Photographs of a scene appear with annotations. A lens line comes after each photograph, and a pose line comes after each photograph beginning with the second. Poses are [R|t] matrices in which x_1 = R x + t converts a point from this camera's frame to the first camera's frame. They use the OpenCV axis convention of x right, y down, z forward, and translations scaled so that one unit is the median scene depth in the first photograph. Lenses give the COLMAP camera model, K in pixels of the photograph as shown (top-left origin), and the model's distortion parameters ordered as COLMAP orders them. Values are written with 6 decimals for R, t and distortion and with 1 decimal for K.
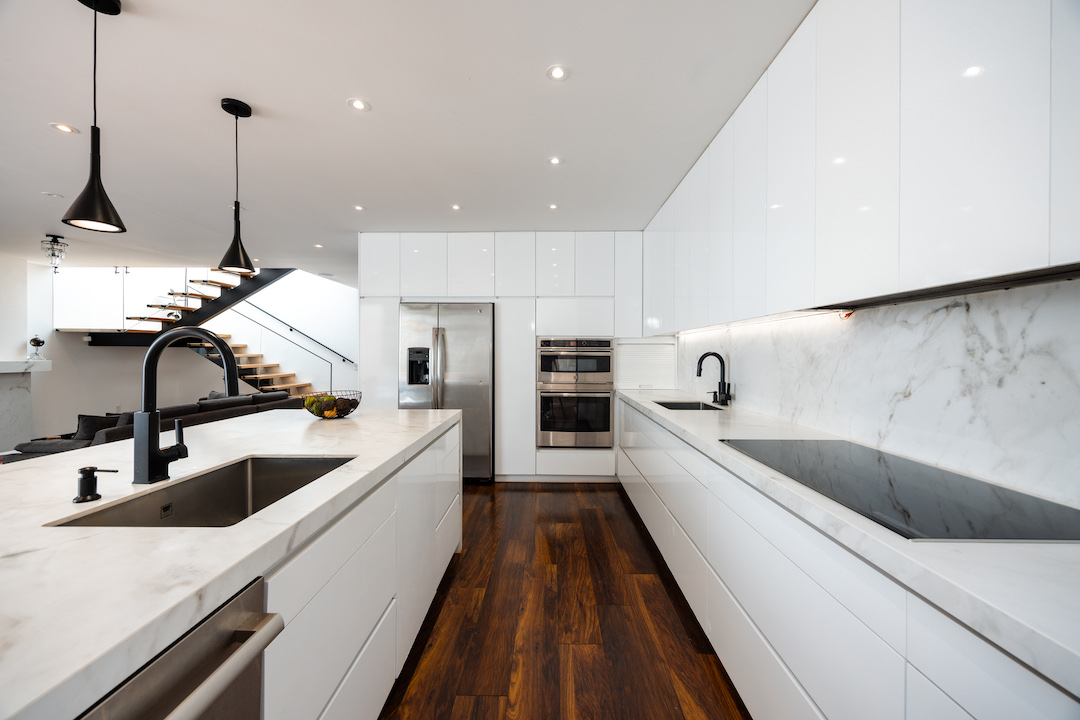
lens RADIAL K [[409.7, 0, 543.8], [0, 409.7, 356.9], [0, 0, 1]] dist [0.000051, -0.000259]
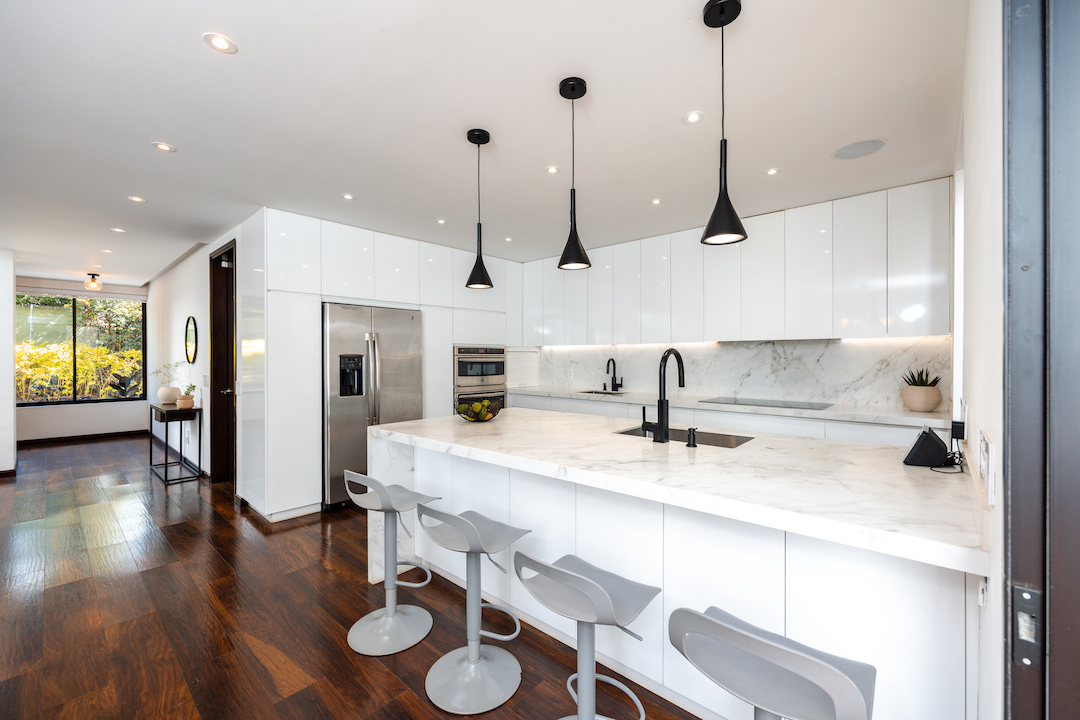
lens RADIAL K [[435.0, 0, 540.0], [0, 435.0, 360.0], [0, 0, 1]] dist [0.000178, 0.000025]
pose [[0.659762, -0.009470, 0.751415, -0.736701], [0.010175, 0.999942, 0.003669, -0.009923], [-0.751406, 0.005225, 0.659819, 0.062421]]
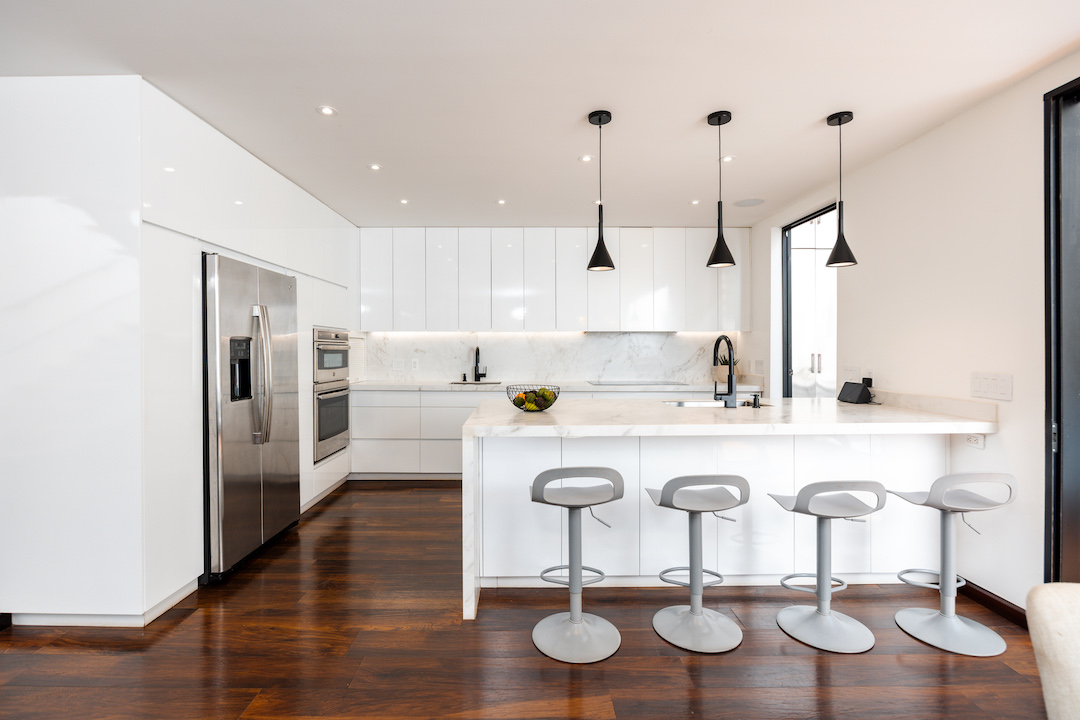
lens RADIAL K [[503.4, 0, 524.3], [0, 503.4, 351.4], [0, 0, 1]] dist [-0.012304, 0.000063]
pose [[-0.005697, -0.006821, 0.999961, -1.006355], [0.008501, 0.999940, 0.006869, -0.003528], [-0.999948, 0.008539, -0.005639, 0.590610]]
